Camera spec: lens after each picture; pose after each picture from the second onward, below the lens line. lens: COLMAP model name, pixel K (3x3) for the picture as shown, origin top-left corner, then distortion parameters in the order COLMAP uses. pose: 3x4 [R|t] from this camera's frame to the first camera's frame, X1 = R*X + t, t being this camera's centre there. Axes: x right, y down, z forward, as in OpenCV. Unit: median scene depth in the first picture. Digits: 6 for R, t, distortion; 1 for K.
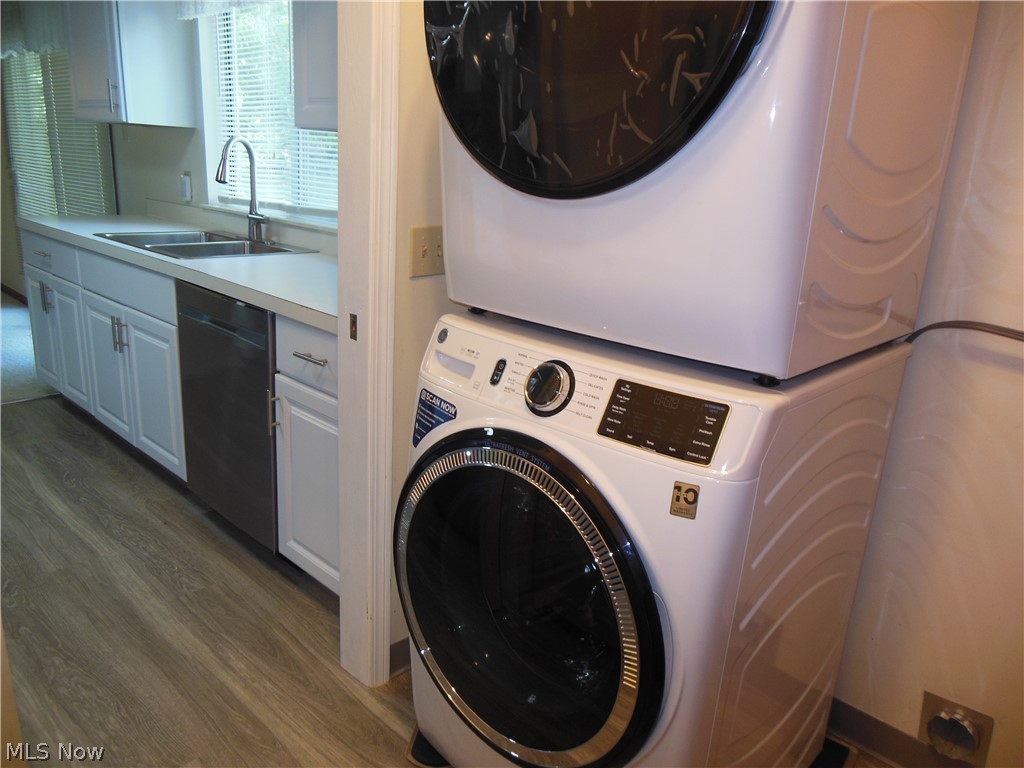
lens RADIAL K [[743.9, 0, 519.3], [0, 743.9, 378.5], [0, 0, 1]] dist [-0.040176, 0.034924]
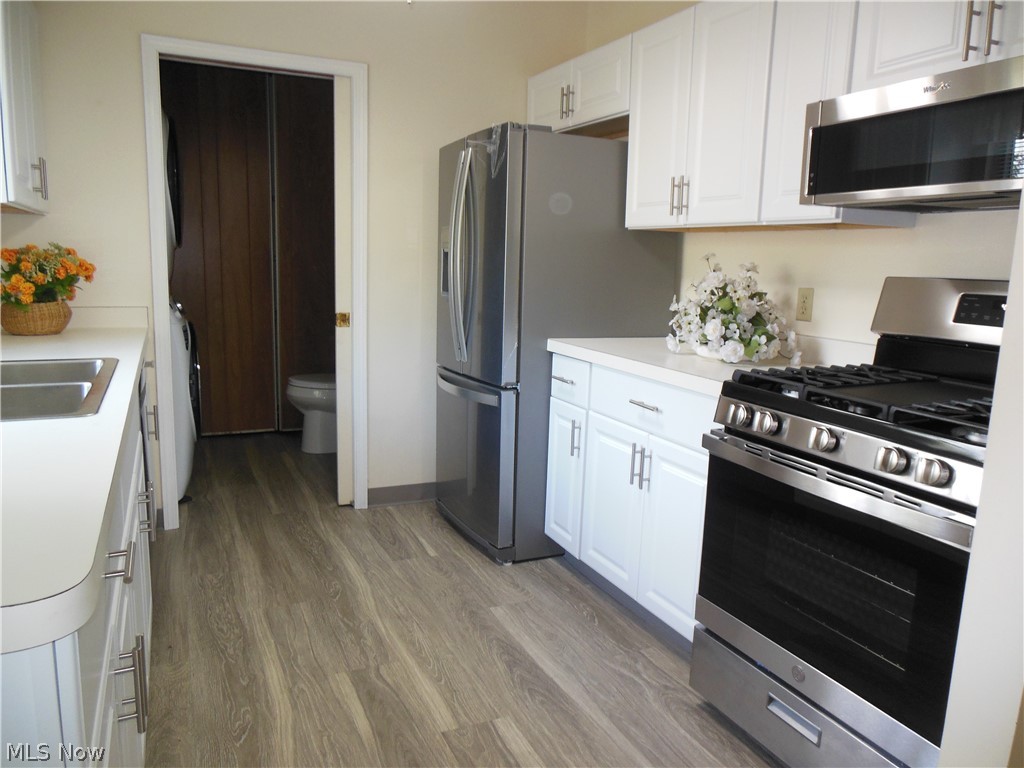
lens RADIAL K [[743.9, 0, 509.5], [0, 743.9, 380.4], [0, 0, 1]] dist [-0.040176, 0.034924]
pose [[-0.913045, -0.155885, 0.376894, -0.956407], [0.026429, 0.899523, 0.436073, -0.399525], [-0.407002, 0.408115, -0.817185, 1.218117]]
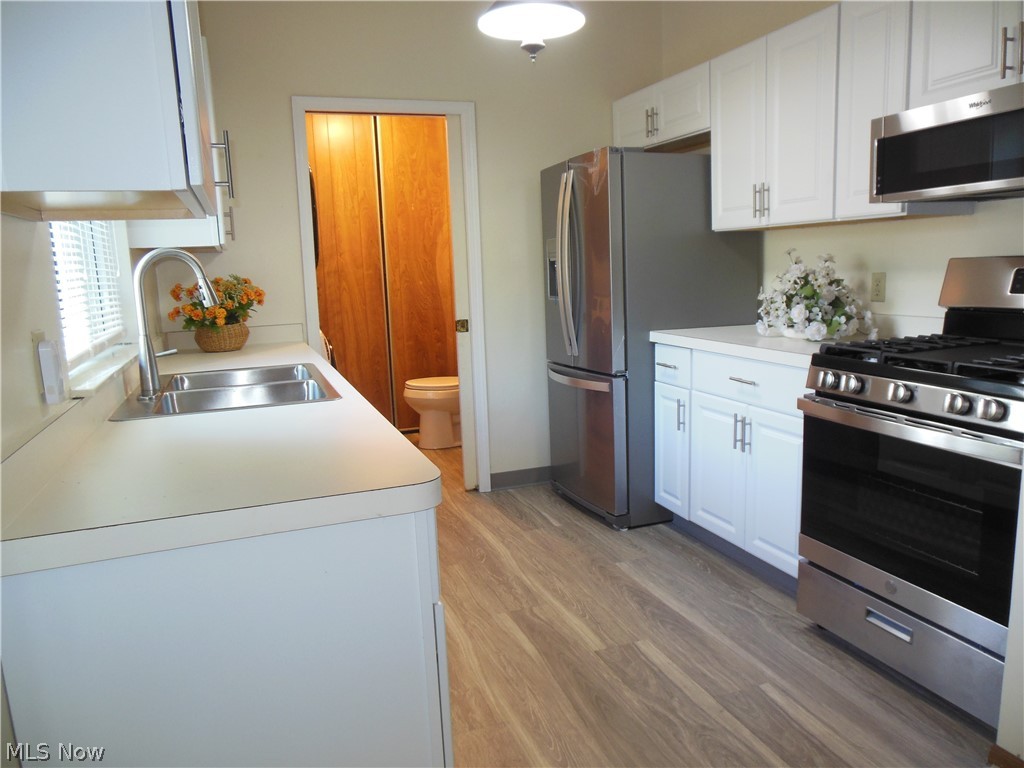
lens RADIAL K [[743.9, 0, 517.2], [0, 743.9, 380.9], [0, 0, 1]] dist [-0.040176, 0.034924]
pose [[-0.886716, -0.105694, 0.450070, -0.960595], [0.107871, 0.899345, 0.423725, -0.448213], [-0.449554, 0.424273, -0.786062, 1.373125]]
